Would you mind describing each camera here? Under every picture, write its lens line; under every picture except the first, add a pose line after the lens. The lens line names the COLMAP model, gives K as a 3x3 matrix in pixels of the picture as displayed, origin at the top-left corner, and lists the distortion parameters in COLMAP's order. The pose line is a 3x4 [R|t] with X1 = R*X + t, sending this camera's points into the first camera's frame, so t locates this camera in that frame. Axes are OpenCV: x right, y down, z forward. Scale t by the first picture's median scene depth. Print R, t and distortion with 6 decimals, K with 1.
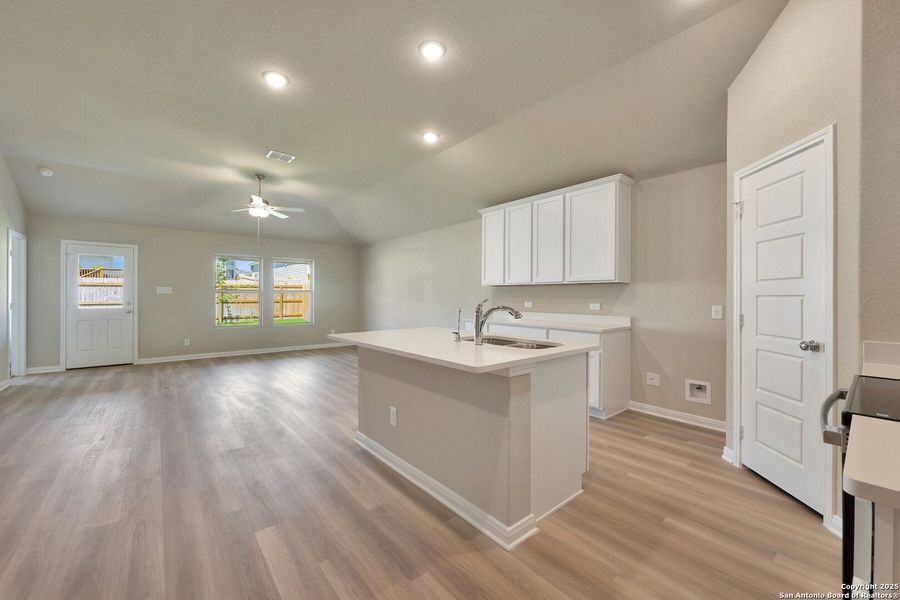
lens RADIAL K [[359.6, 0, 451.6], [0, 359.6, 293.9], [0, 0, 1]] dist [-0.001564, 0.000502]
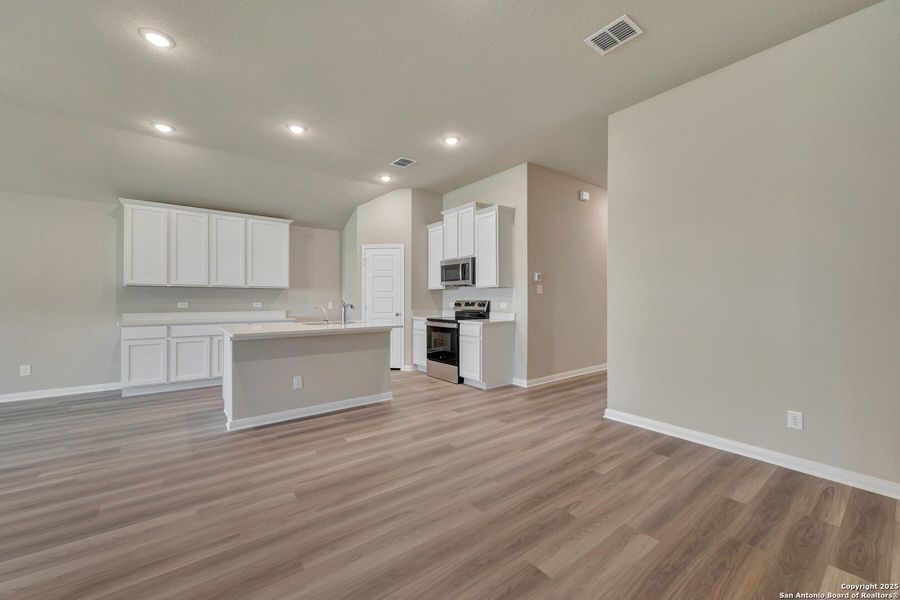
lens RADIAL K [[359.6, 0, 450.8], [0, 359.6, 297.8], [0, 0, 1]] dist [-0.001564, 0.000502]
pose [[0.036477, -0.003542, 0.999328, -0.784304], [-0.007157, 0.999967, 0.003805, -0.002110], [-0.999309, -0.007291, 0.036450, 0.172076]]
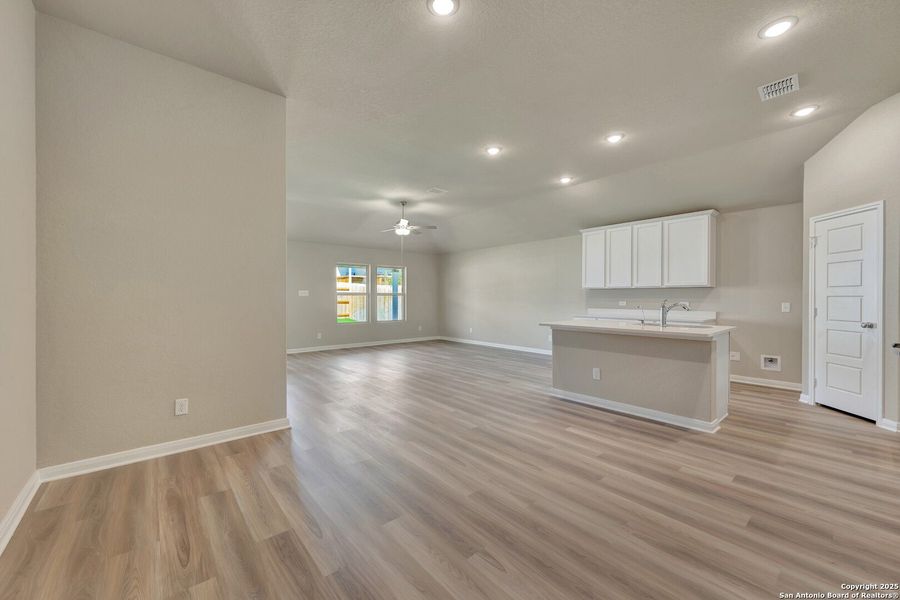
lens RADIAL K [[356.9, 0, 452.4], [0, 356.9, 297.6], [0, 0, 1]] dist [0.001512, -0.000400]
pose [[0.999909, -0.003237, 0.013103, -0.406108], [0.003149, 0.999972, 0.006794, -0.002517], [-0.013124, -0.006752, 0.999891, -0.276269]]
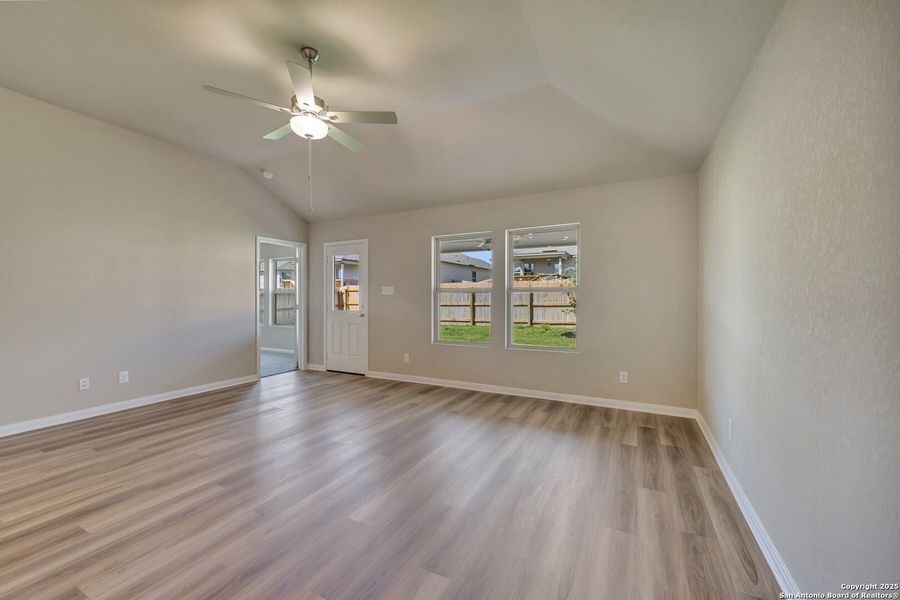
lens RADIAL K [[359.6, 0, 455.0], [0, 359.6, 297.8], [0, 0, 1]] dist [-0.001564, 0.000502]
pose [[0.397560, -0.004007, -0.917567, -0.004142], [0.008944, 0.999960, -0.000492, 0.010605], [0.917532, -0.008012, 0.397580, 1.058184]]
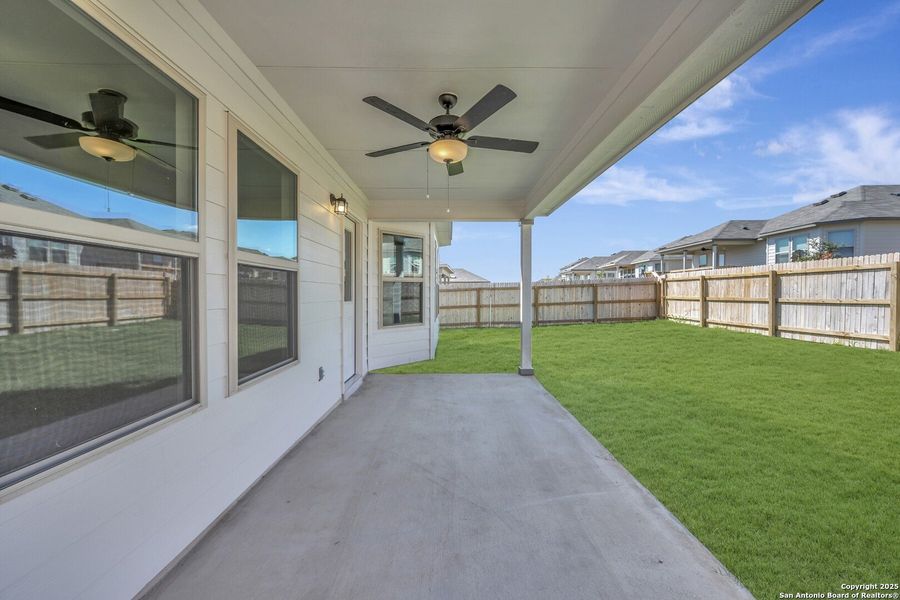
lens RADIAL K [[356.9, 0, 461.5], [0, 356.9, 294.8], [0, 0, 1]] dist [0.001512, -0.000400]
pose [[-0.618282, -0.000269, -0.785956, -0.687587], [0.002755, 0.999993, -0.002510, 0.036200], [0.785951, -0.003717, -0.618277, 1.879966]]
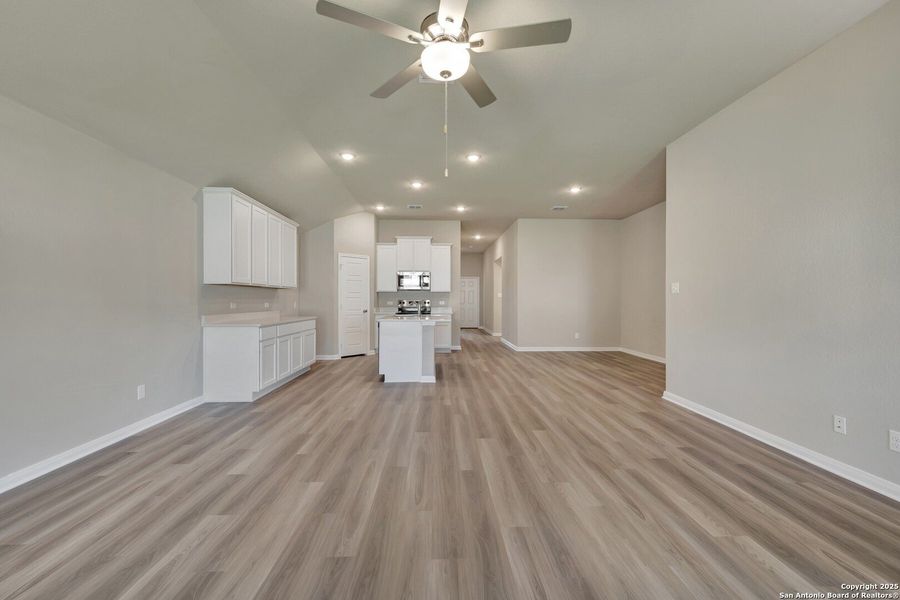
lens RADIAL K [[359.6, 0, 451.5], [0, 359.6, 304.7], [0, 0, 1]] dist [-0.001564, 0.000502]
pose [[-0.795124, -0.014104, 0.606283, -0.812183], [-0.008352, 0.999889, 0.012308, 0.009489], [-0.606390, 0.004723, -0.795153, 1.371325]]
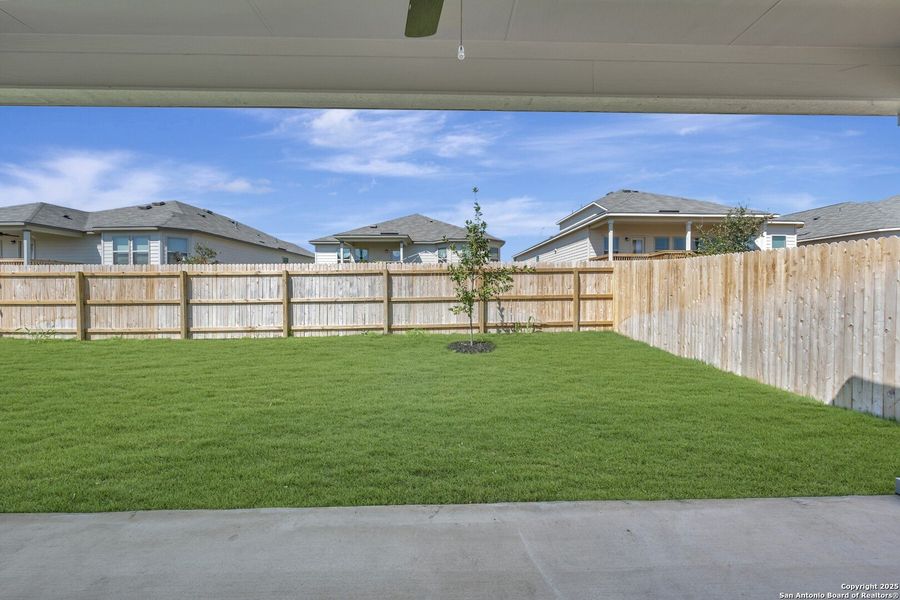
lens RADIAL K [[359.6, 0, 453.7], [0, 359.6, 293.4], [0, 0, 1]] dist [-0.001564, 0.000502]
pose [[0.785551, -0.006478, -0.618763, -0.924713], [0.012040, 0.999916, 0.004816, 0.030603], [0.618680, -0.011233, 0.785563, 1.487199]]
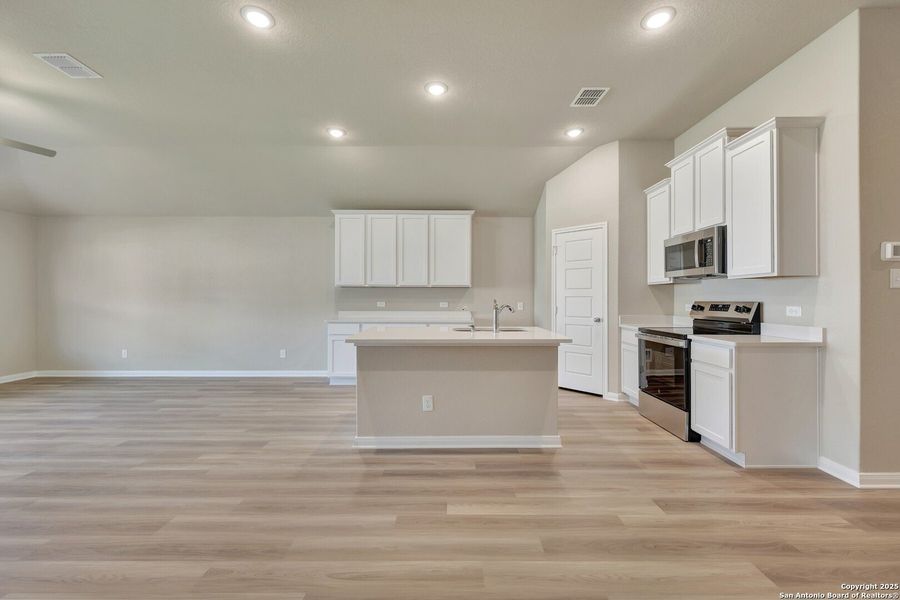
lens RADIAL K [[359.6, 0, 451.5], [0, 359.6, 300.4], [0, 0, 1]] dist [-0.001564, 0.000502]
pose [[0.639107, -0.008849, 0.769067, -0.493191], [-0.002564, 0.999904, 0.013635, 0.000394], [-0.769114, -0.010686, 0.639023, 0.110123]]
